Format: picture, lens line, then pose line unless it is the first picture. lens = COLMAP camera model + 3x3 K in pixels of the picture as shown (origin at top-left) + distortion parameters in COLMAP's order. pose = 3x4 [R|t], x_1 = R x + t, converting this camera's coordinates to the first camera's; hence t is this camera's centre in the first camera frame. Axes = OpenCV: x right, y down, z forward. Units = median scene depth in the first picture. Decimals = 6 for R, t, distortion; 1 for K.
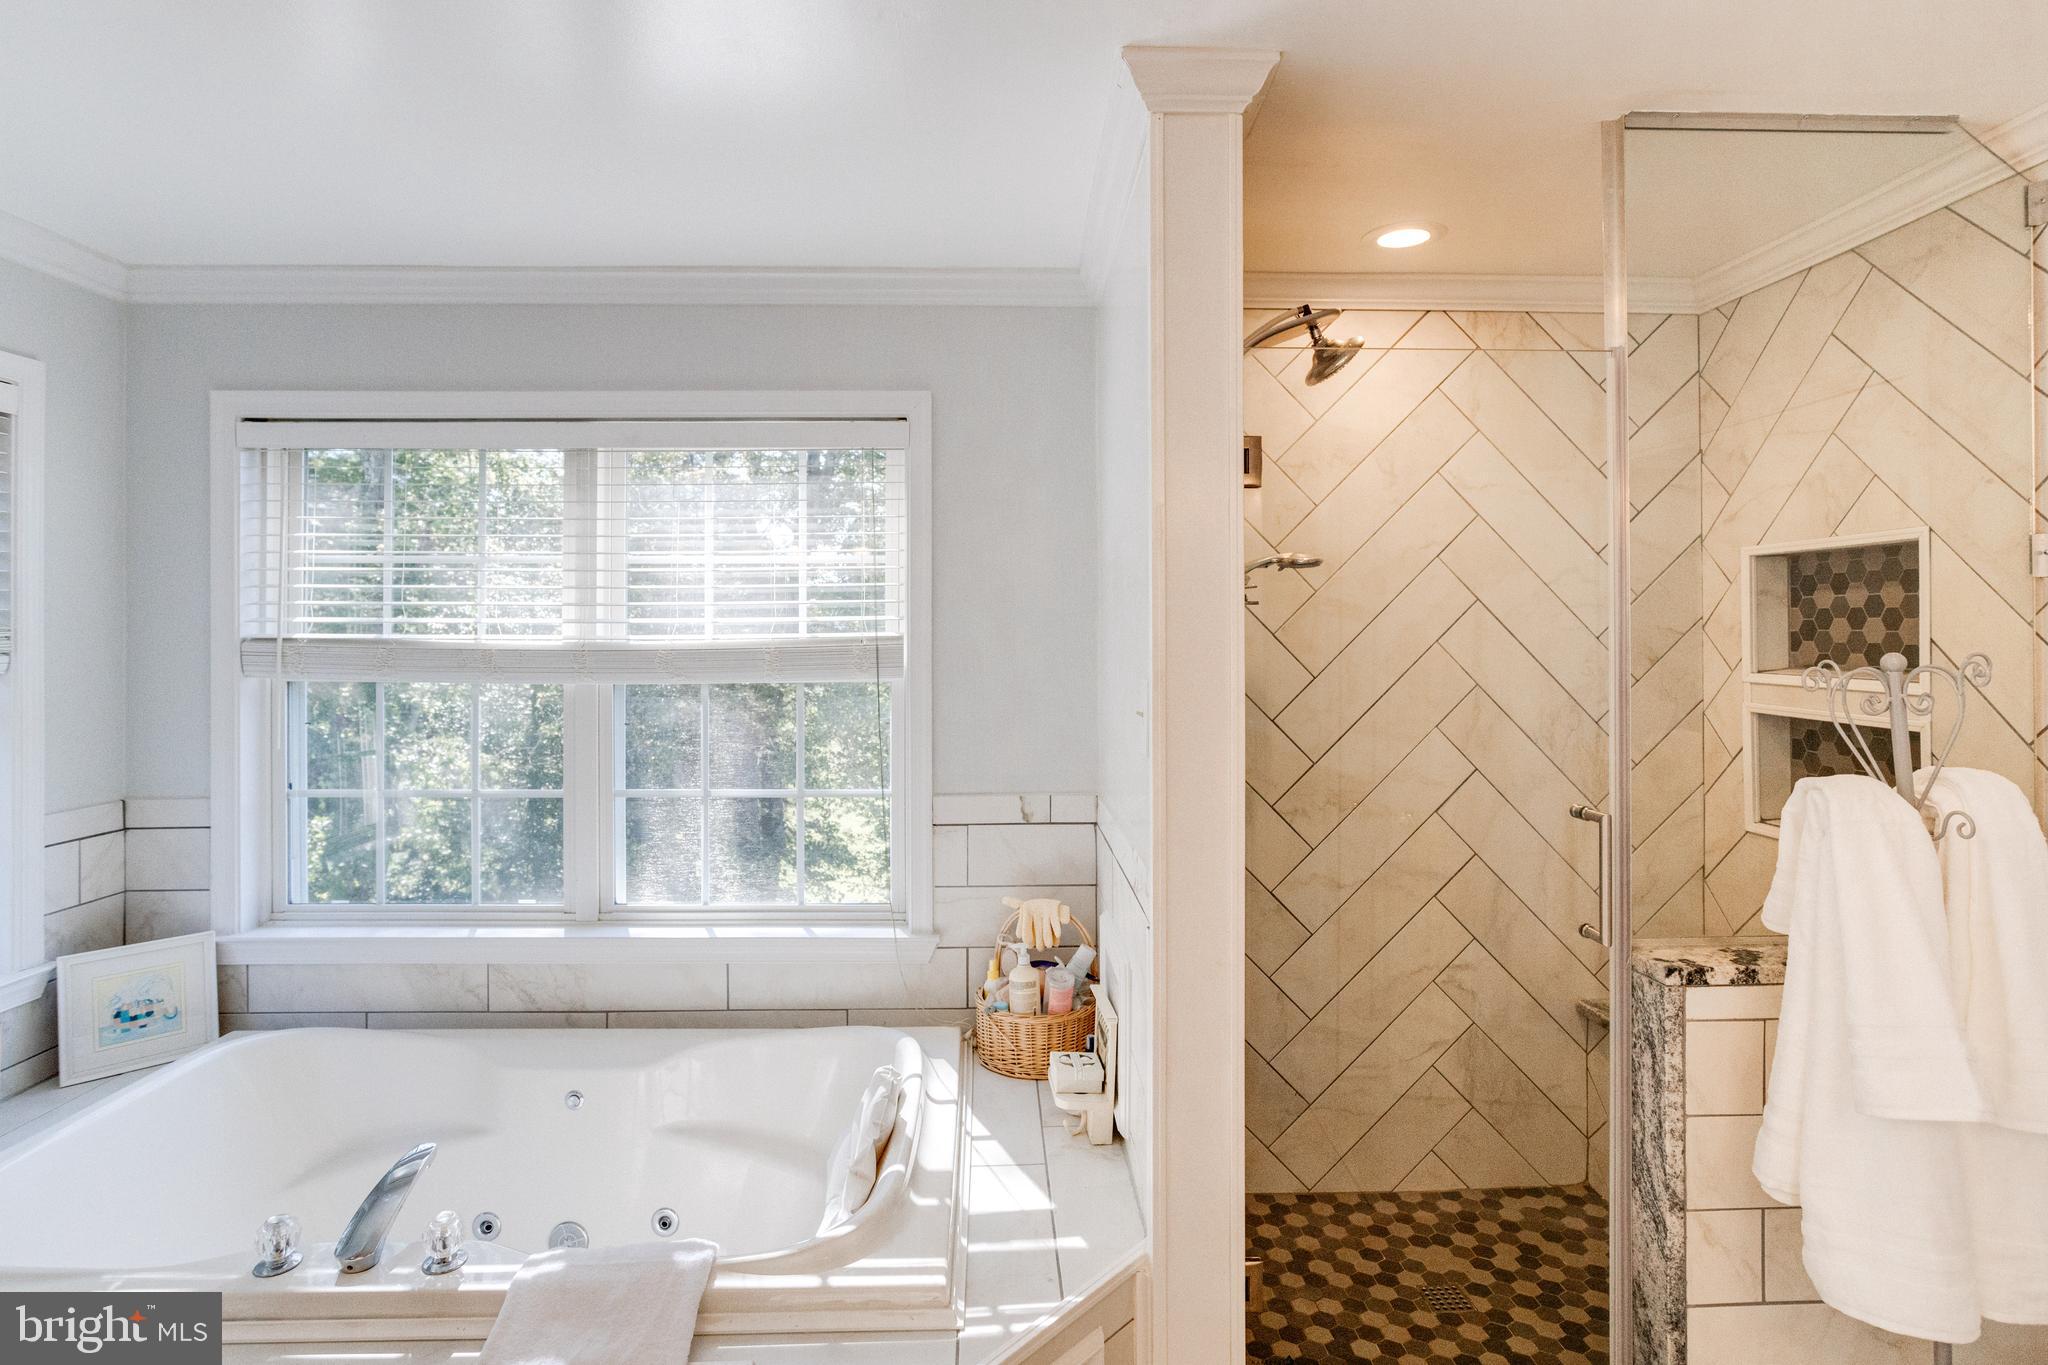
lens RADIAL K [[1006.5, 0, 1019.5], [0, 1006.5, 671.3], [0, 0, 1]] dist [-0.043564, 0.024788]
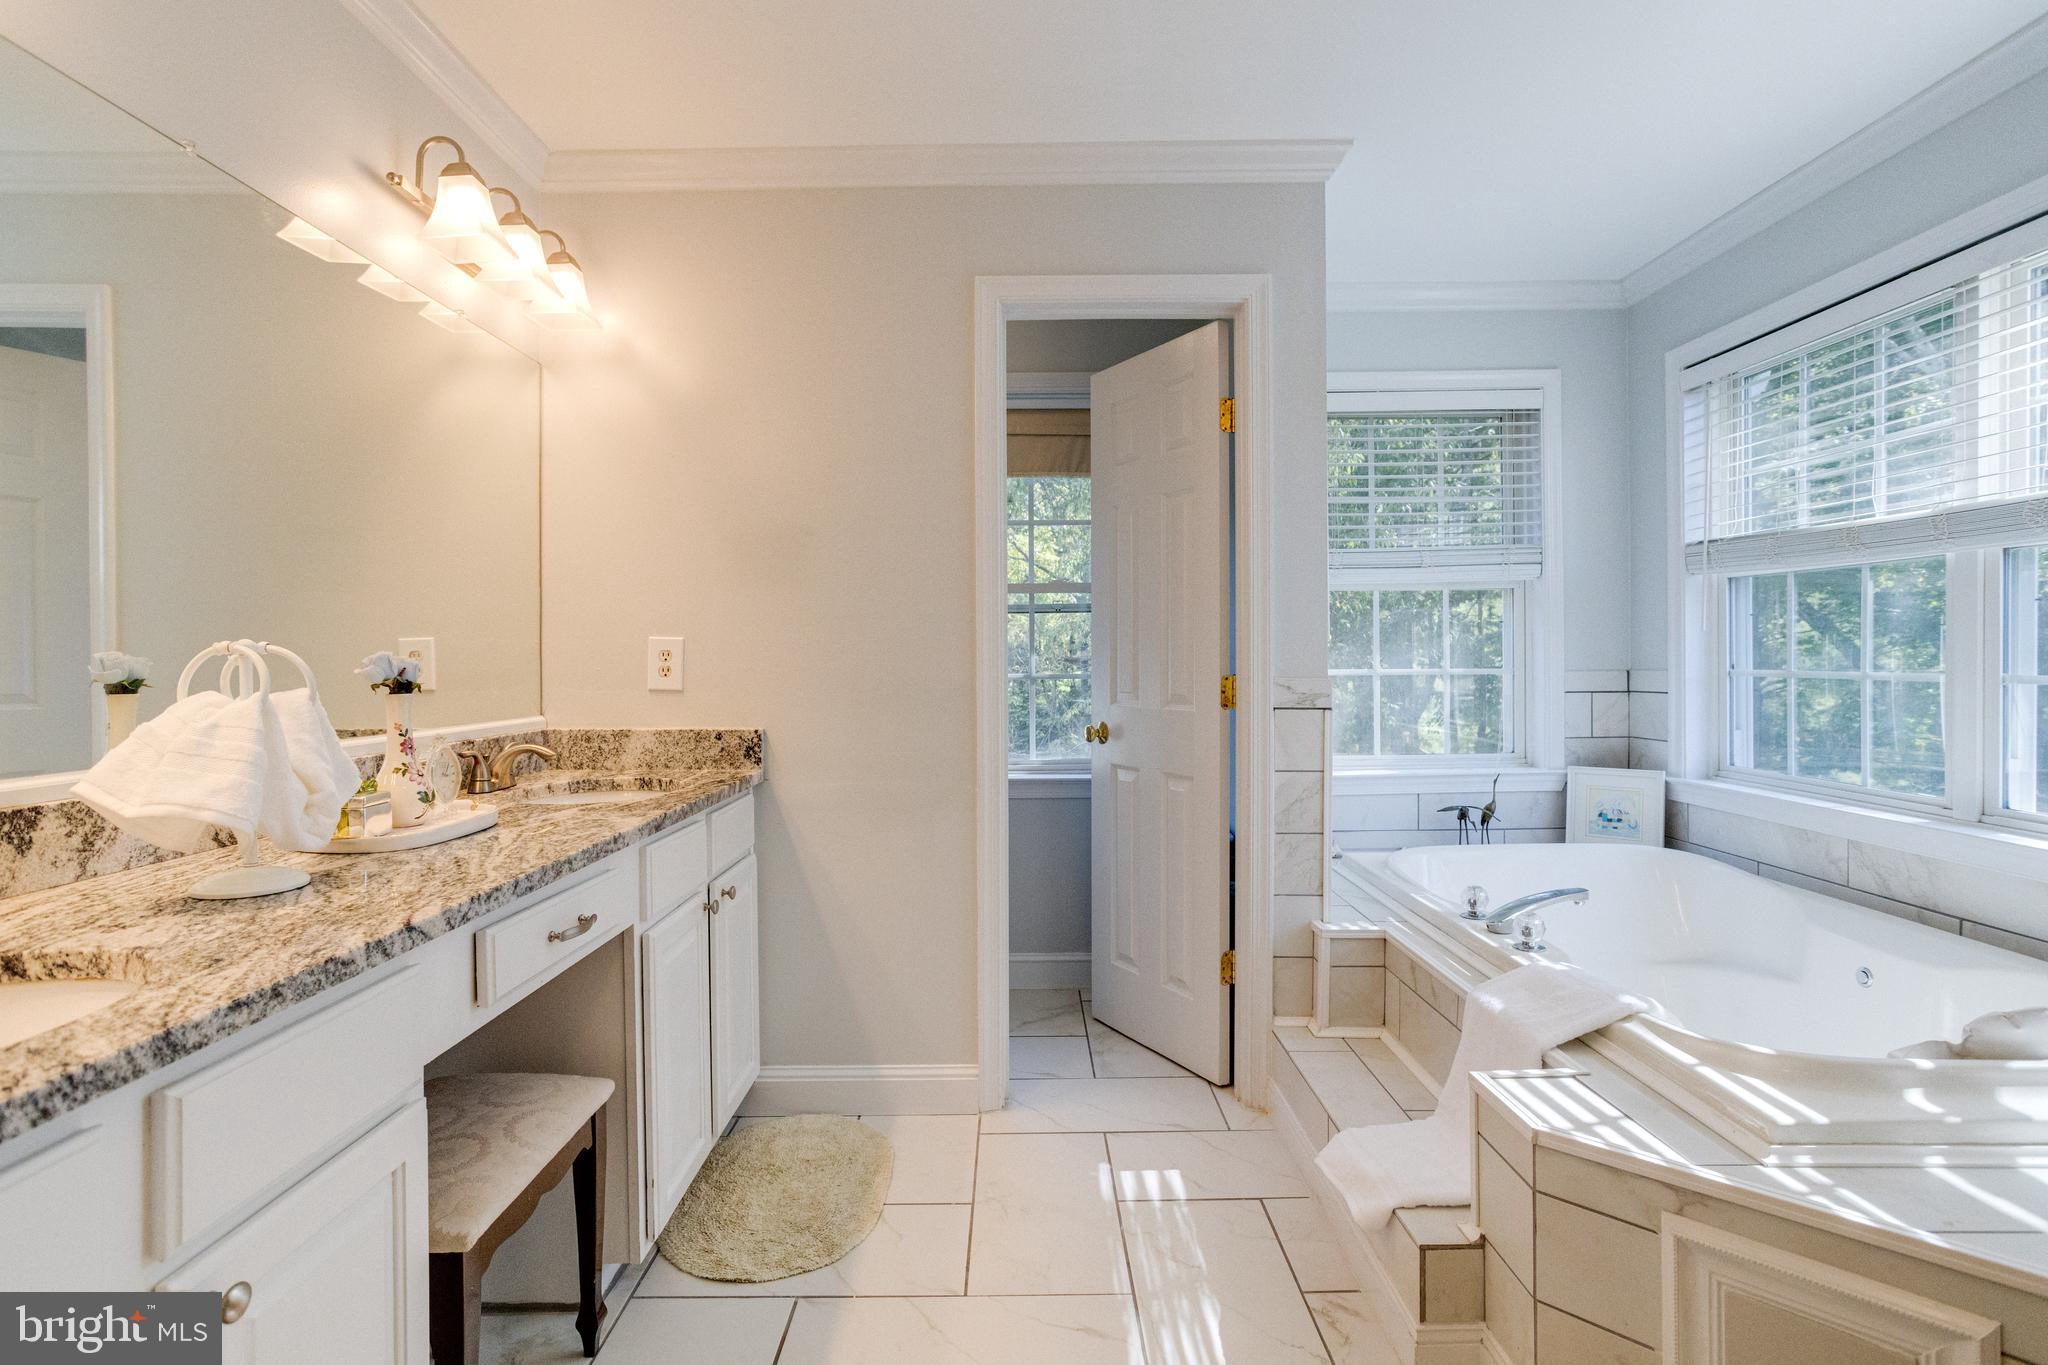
lens RADIAL K [[996.3, 0, 1020.8], [0, 996.3, 669.8], [0, 0, 1]] dist [-0.042260, 0.025970]
pose [[-0.031769, 0.011603, -0.999428, 0.491856], [0.000624, 0.999933, 0.011589, 0.114689], [0.999495, -0.000256, -0.031774, 0.198883]]
